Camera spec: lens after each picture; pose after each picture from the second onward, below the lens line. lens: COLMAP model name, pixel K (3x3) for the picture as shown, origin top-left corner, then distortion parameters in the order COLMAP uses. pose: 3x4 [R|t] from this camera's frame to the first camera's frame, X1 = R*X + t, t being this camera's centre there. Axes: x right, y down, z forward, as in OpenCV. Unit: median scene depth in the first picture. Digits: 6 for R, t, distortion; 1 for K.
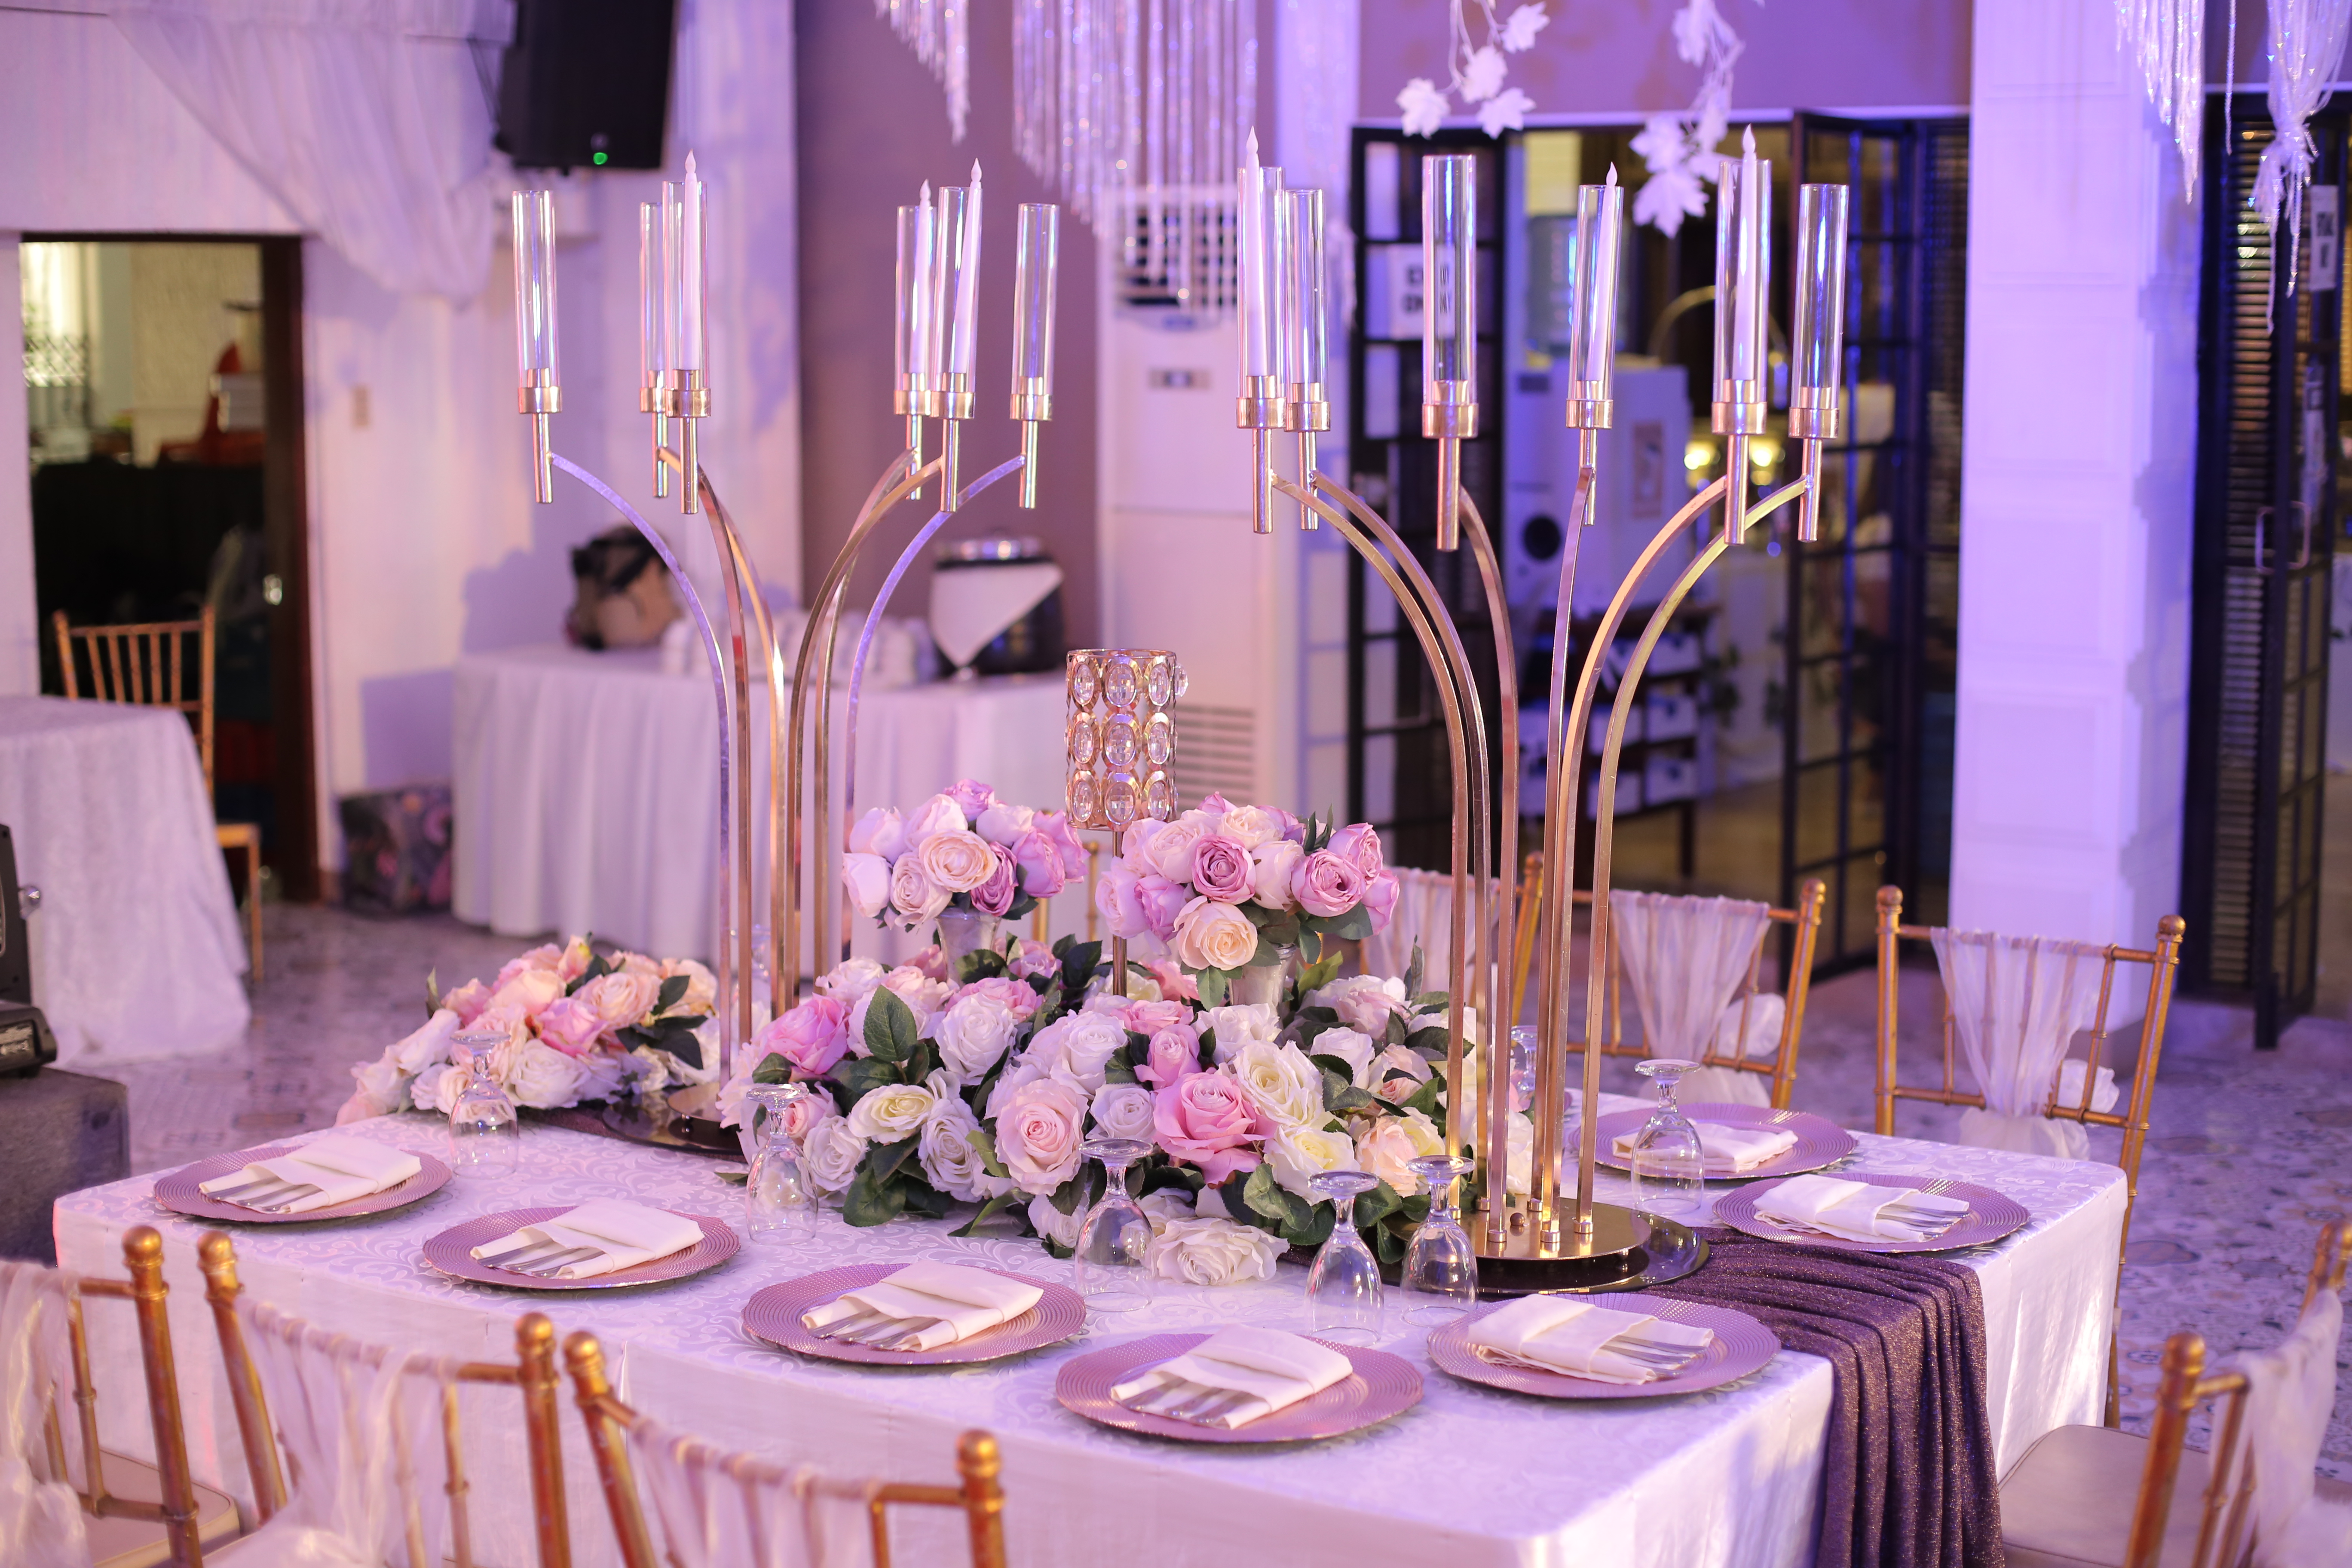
lens RADIAL K [[3422.2, 0, 1176.0], [0, 3422.2, 784.0], [0, 0, 1]] dist [-0.149000, 0.081795]
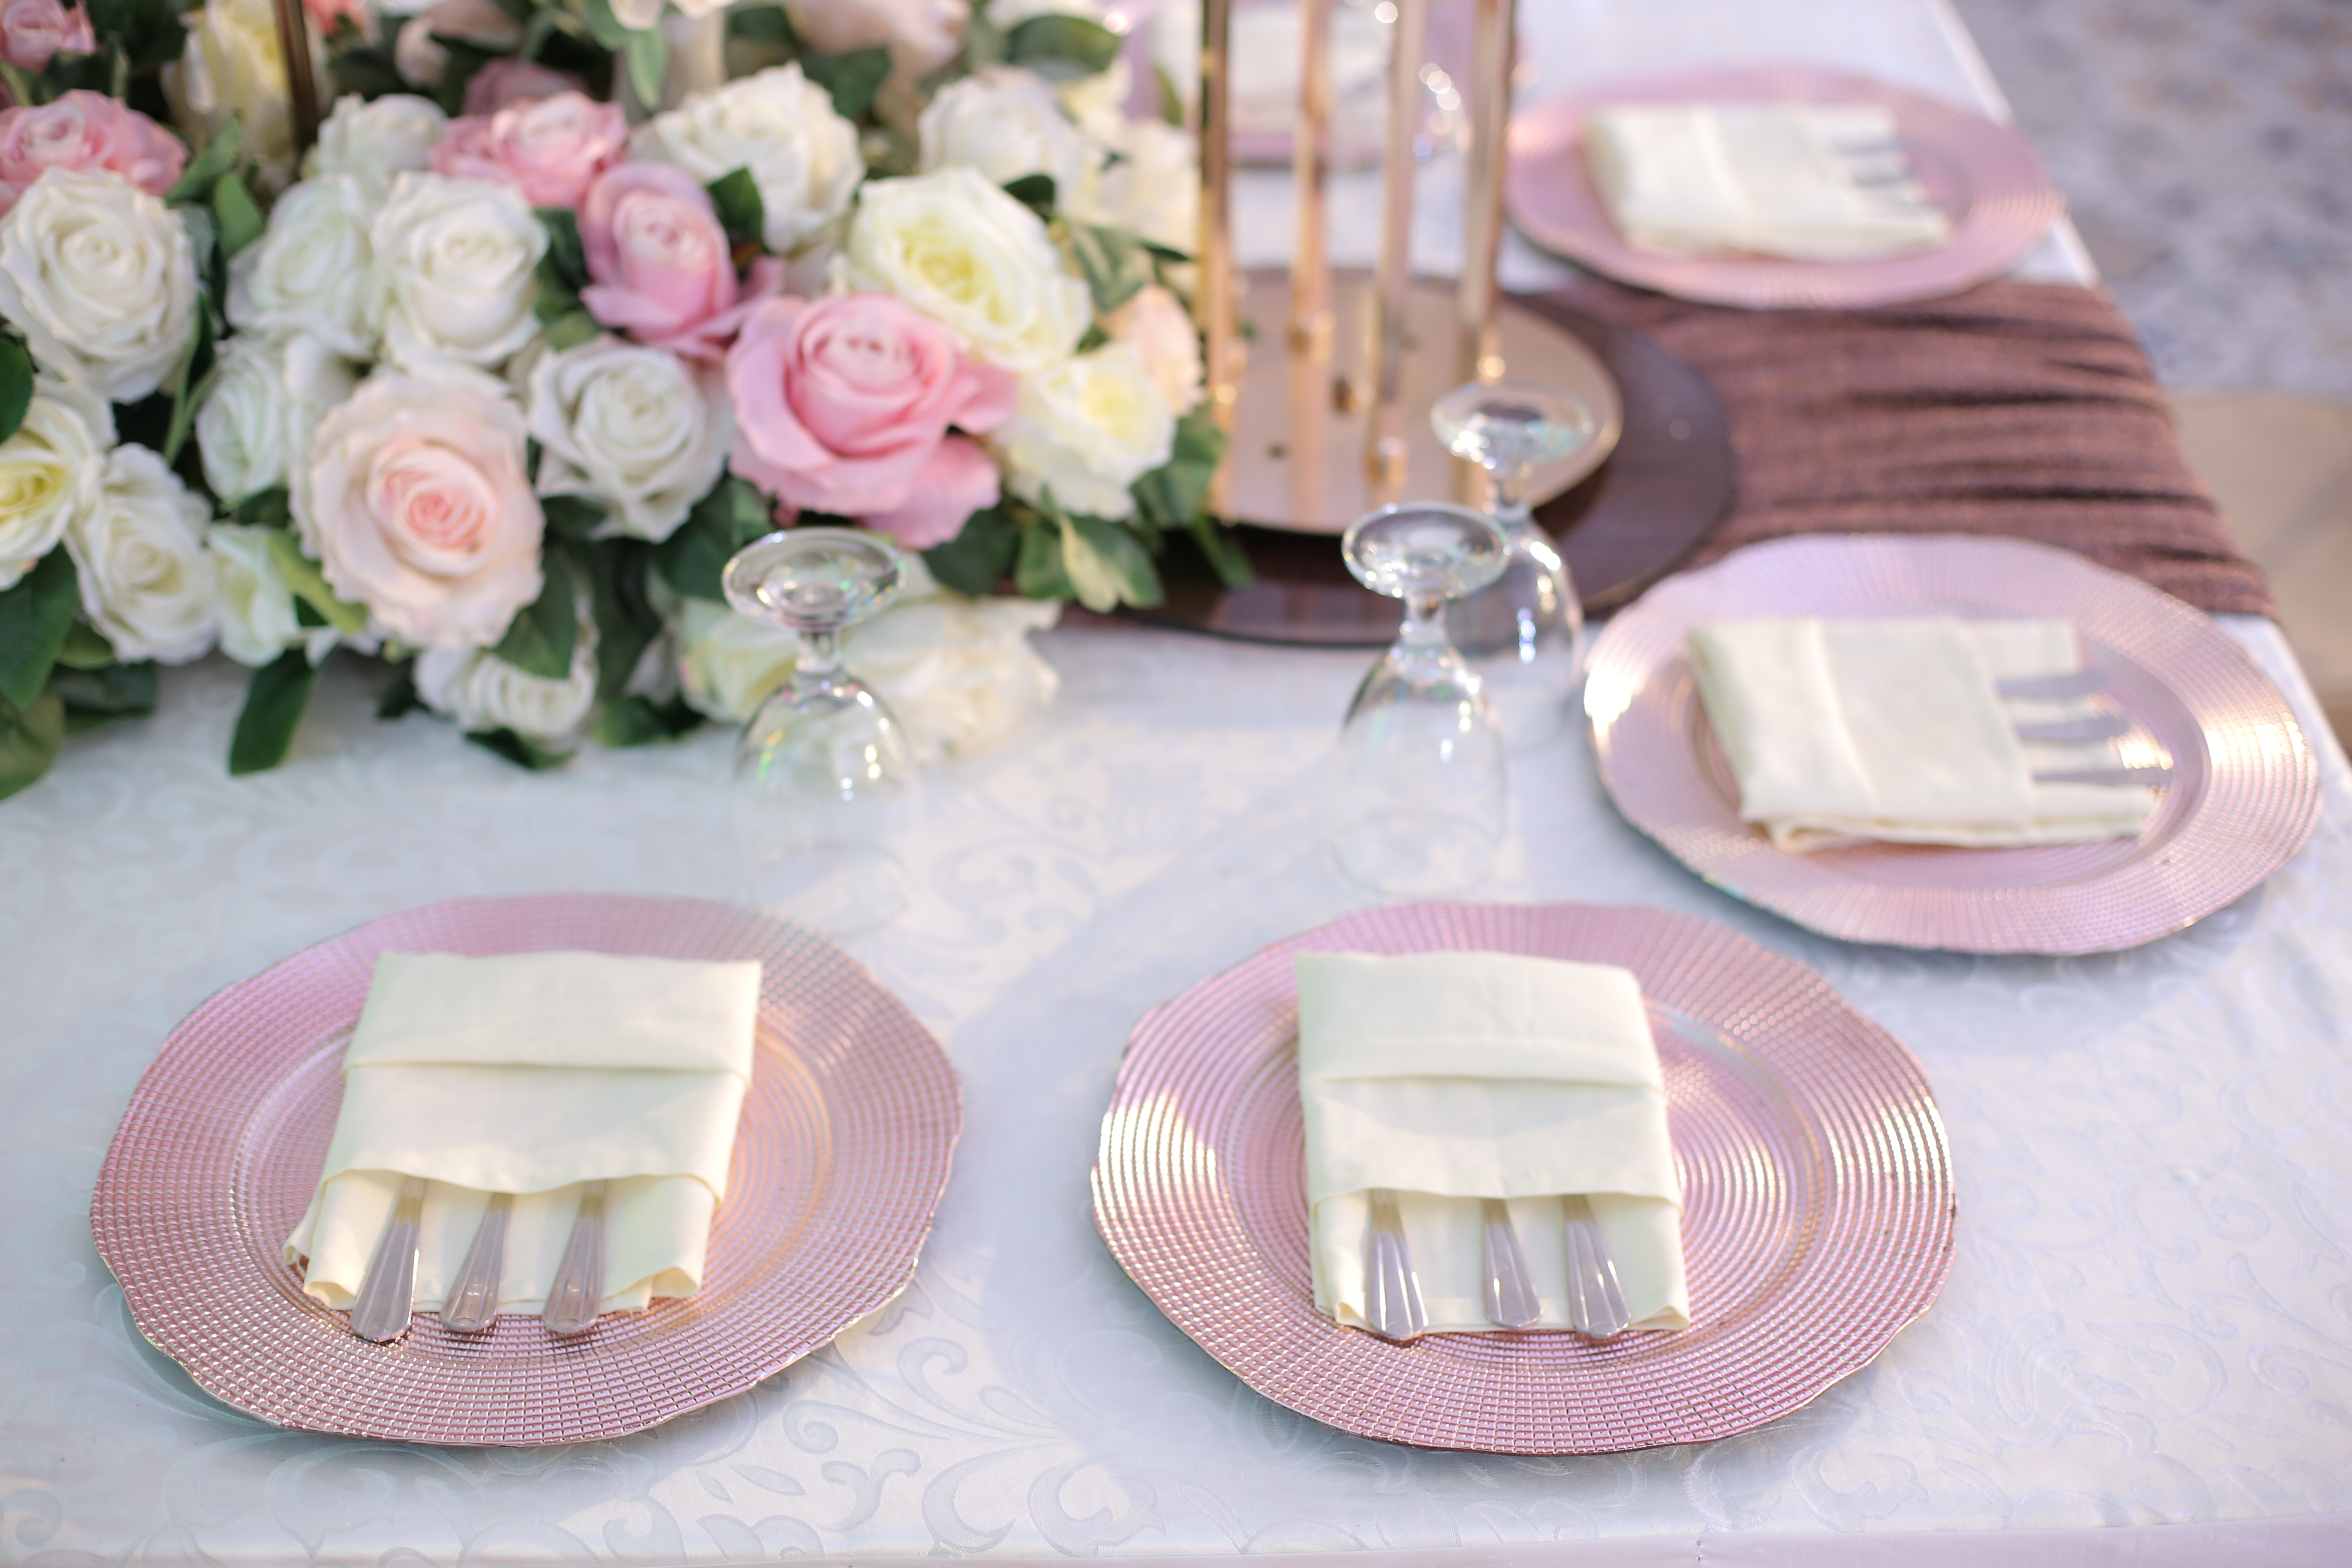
lens RADIAL K [[3422.2, 0, 1176.0], [0, 3422.2, 784.0], [0, 0, 1]] dist [-0.149000, 0.081795]
pose [[0.806895, -0.338410, 0.484147, -0.154786], [0.075977, 0.872274, 0.483079, -0.054862], [-0.585788, -0.353010, 0.729545, 0.543608]]
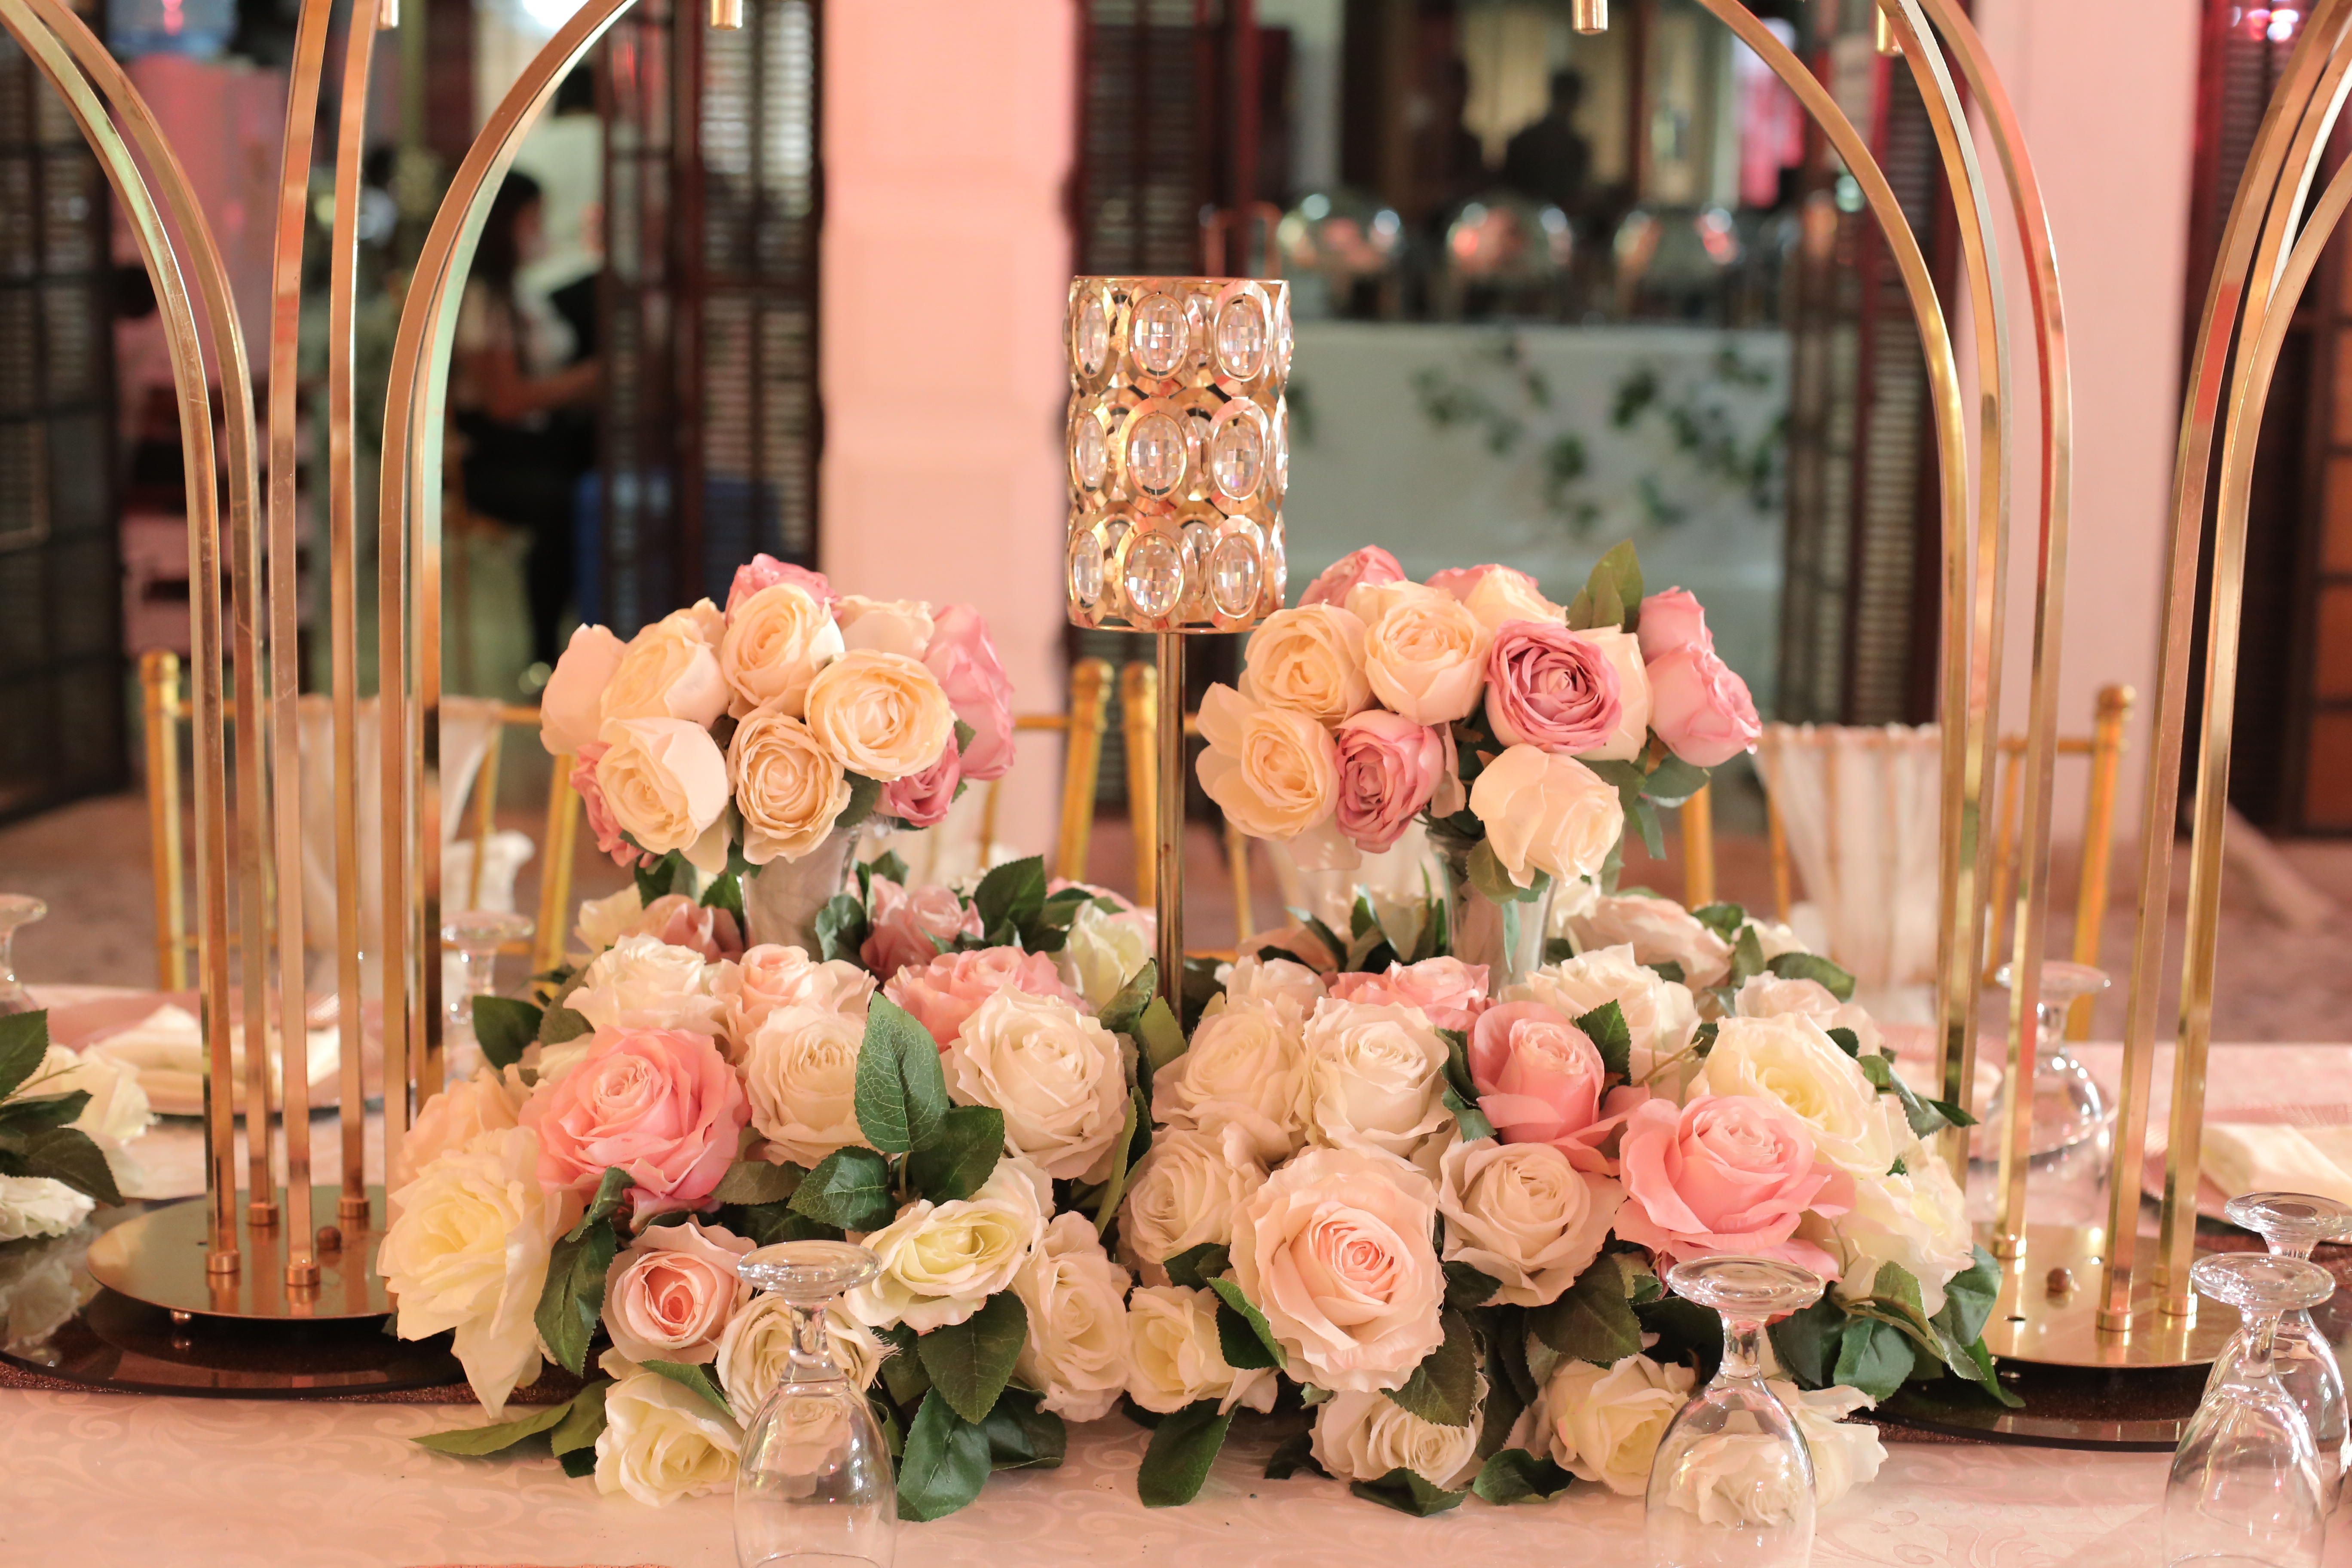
lens RADIAL K [[3422.2, 0, 1176.0], [0, 3422.2, 784.0], [0, 0, 1]] dist [-0.149000, 0.081795]
pose [[0.832382, -0.081935, 0.548112, -0.273224], [0.055304, 0.996355, 0.064955, 0.002704], [-0.551436, -0.023755, 0.833879, 0.533773]]
